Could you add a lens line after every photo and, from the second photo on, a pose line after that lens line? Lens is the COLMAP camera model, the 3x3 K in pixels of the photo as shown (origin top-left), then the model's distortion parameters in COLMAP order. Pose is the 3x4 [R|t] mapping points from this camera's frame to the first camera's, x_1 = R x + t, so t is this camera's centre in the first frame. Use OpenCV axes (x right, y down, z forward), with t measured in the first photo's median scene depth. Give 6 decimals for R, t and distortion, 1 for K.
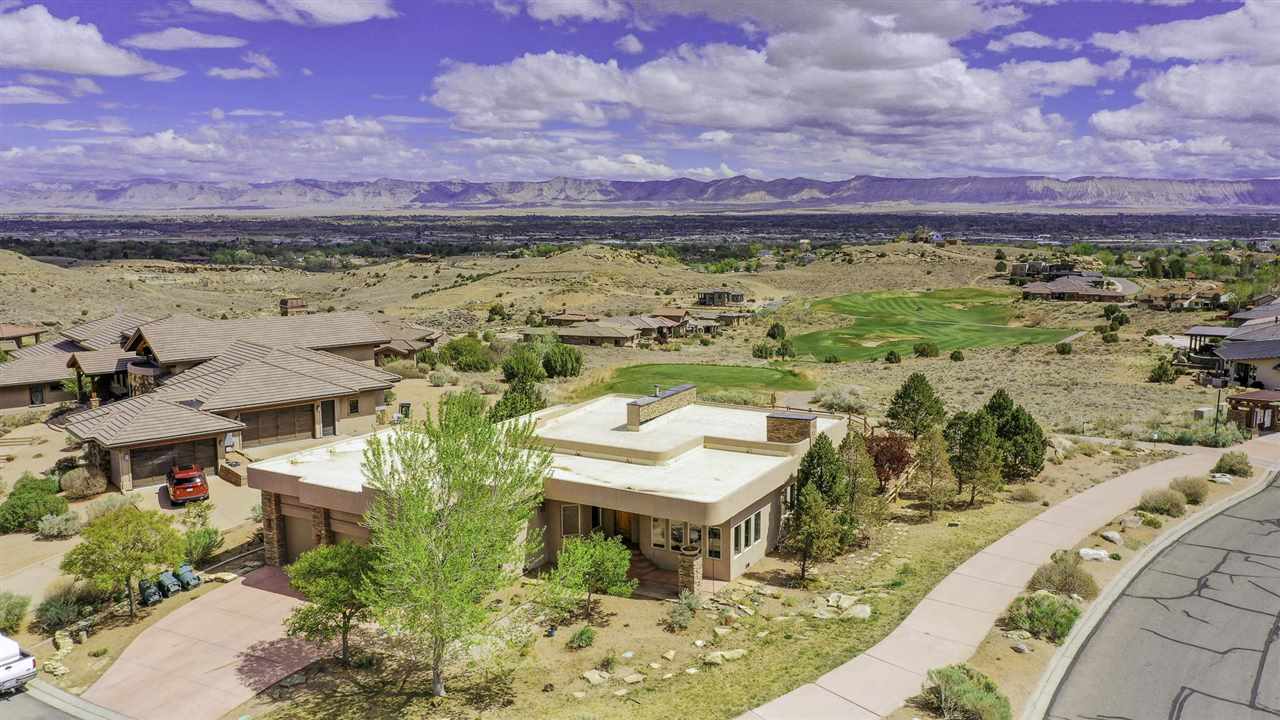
lens RADIAL K [[1004.7, 0, 640.0], [0, 1004.7, 360.0], [0, 0, 1]] dist [0.000443, -0.000807]
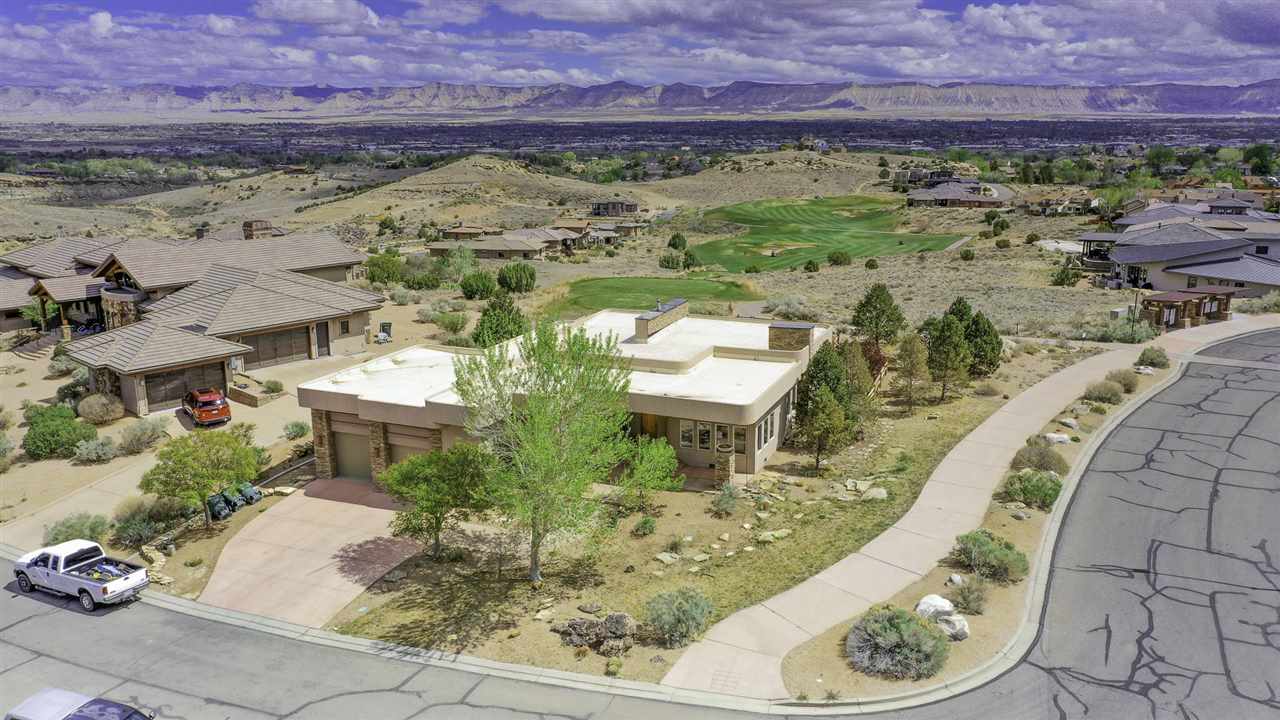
lens RADIAL K [[1006.1, 0, 640.0], [0, 1006.1, 360.0], [0, 0, 1]] dist [0.003174, -0.000960]
pose [[0.993121, -0.029648, 0.113277, -0.144626], [0.019459, 0.995750, 0.090022, -0.010213], [-0.115465, -0.087199, 0.989477, -0.083346]]
